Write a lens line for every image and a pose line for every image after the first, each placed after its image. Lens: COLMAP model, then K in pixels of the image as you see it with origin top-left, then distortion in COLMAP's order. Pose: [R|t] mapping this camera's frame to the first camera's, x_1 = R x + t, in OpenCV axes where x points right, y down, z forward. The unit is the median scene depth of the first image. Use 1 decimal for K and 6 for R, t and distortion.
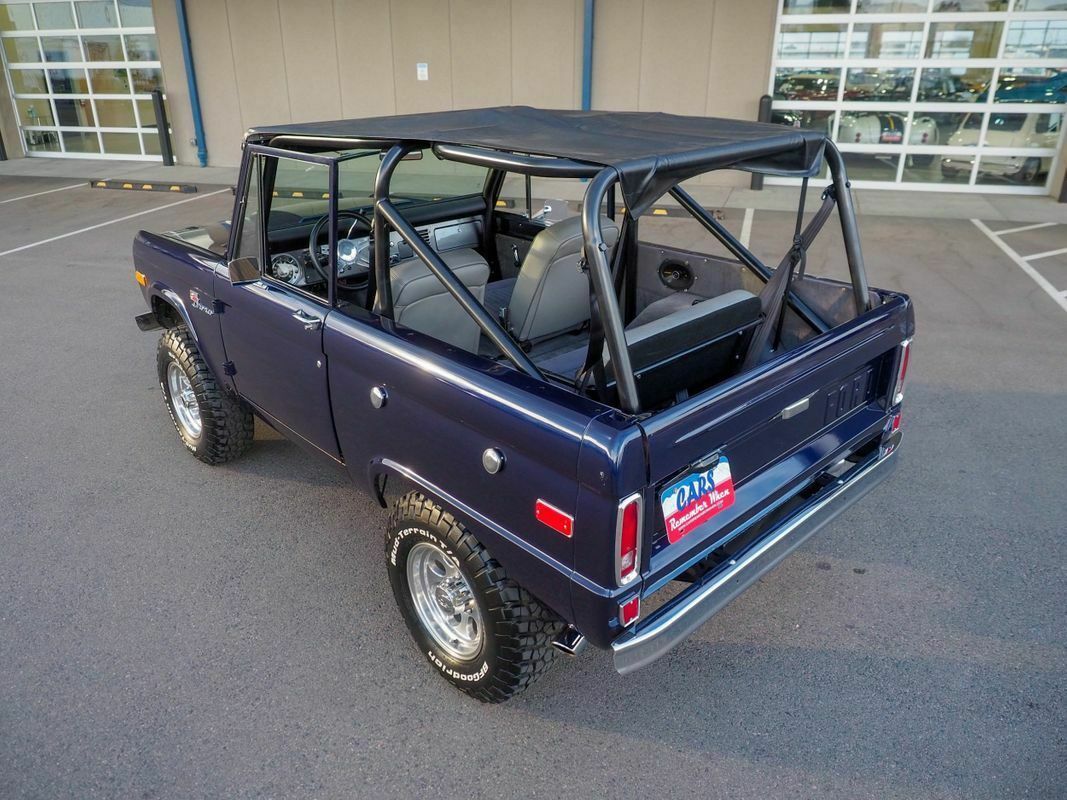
lens RADIAL K [[773.2, 0, 526.8], [0, 773.2, 395.5], [0, 0, 1]] dist [-0.014414, 0.003445]
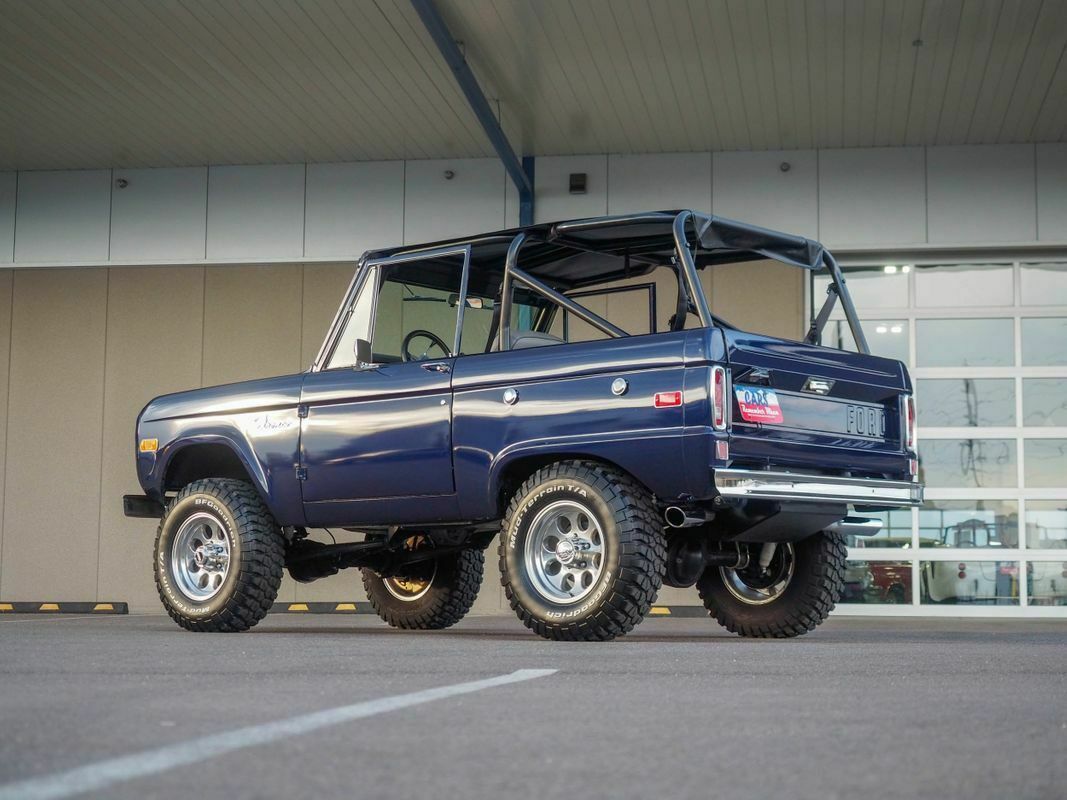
lens RADIAL K [[1933.0, 0, 537.5], [0, 1933.0, 399.2], [0, 0, 1]] dist [-0.005397, 0.000000]
pose [[0.990912, 0.024750, 0.132216, -0.539667], [0.044702, 0.866469, -0.497226, 1.516754], [-0.126868, 0.498617, 0.857488, -1.675896]]
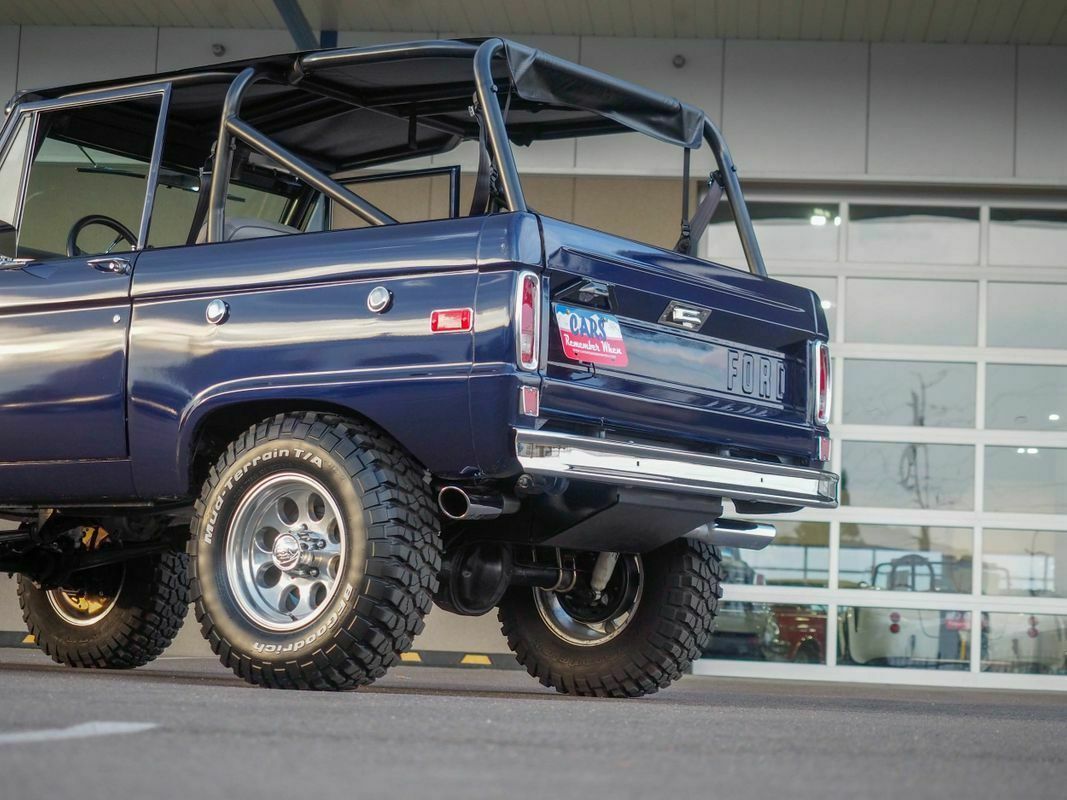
lens RADIAL K [[2483.4, 0, 528.5], [0, 2483.4, 393.2], [0, 0, 1]] dist [-0.003838, 0.000000]
pose [[0.978360, 0.066533, 0.195921, -0.360229], [0.040108, 0.867948, -0.495033, 1.345971], [-0.202985, 0.492179, 0.846497, -1.245892]]
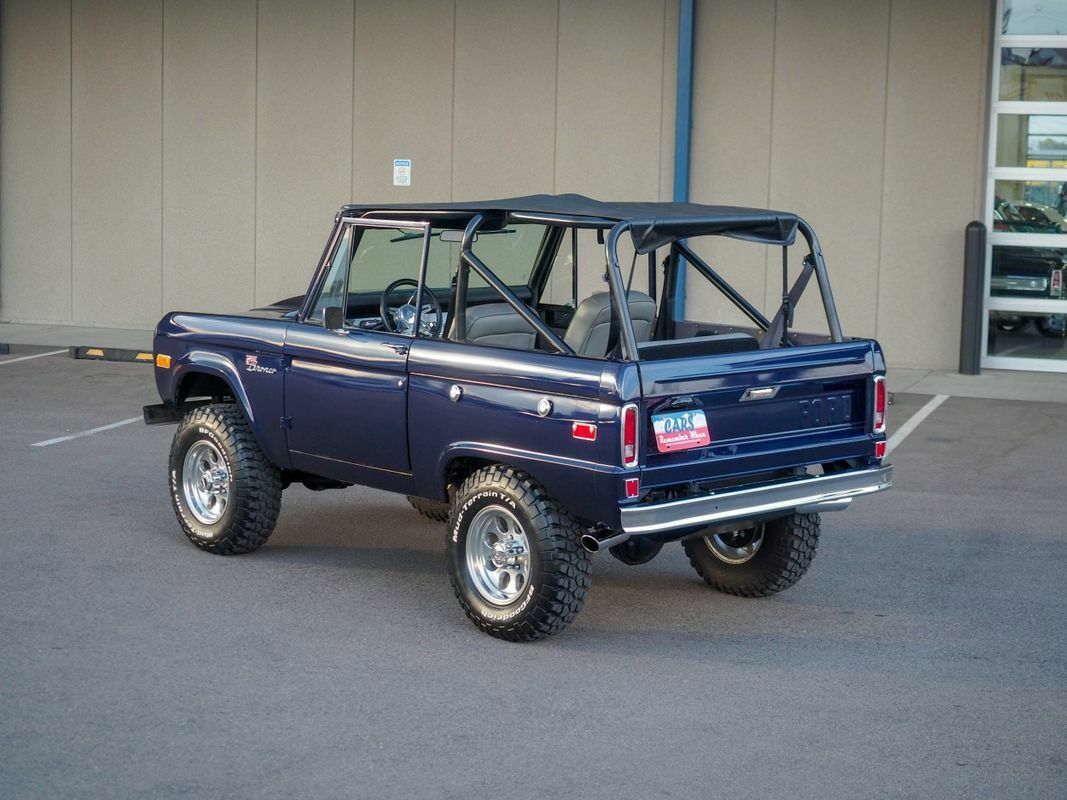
lens RADIAL K [[2051.1, 0, 544.8], [0, 2051.1, 397.7], [0, 0, 1]] dist [0.009191, 0.000000]
pose [[0.999534, 0.026177, -0.015690, 0.013263], [-0.029600, 0.956698, -0.289573, 0.946025], [0.007430, 0.289902, 0.957027, -2.178410]]
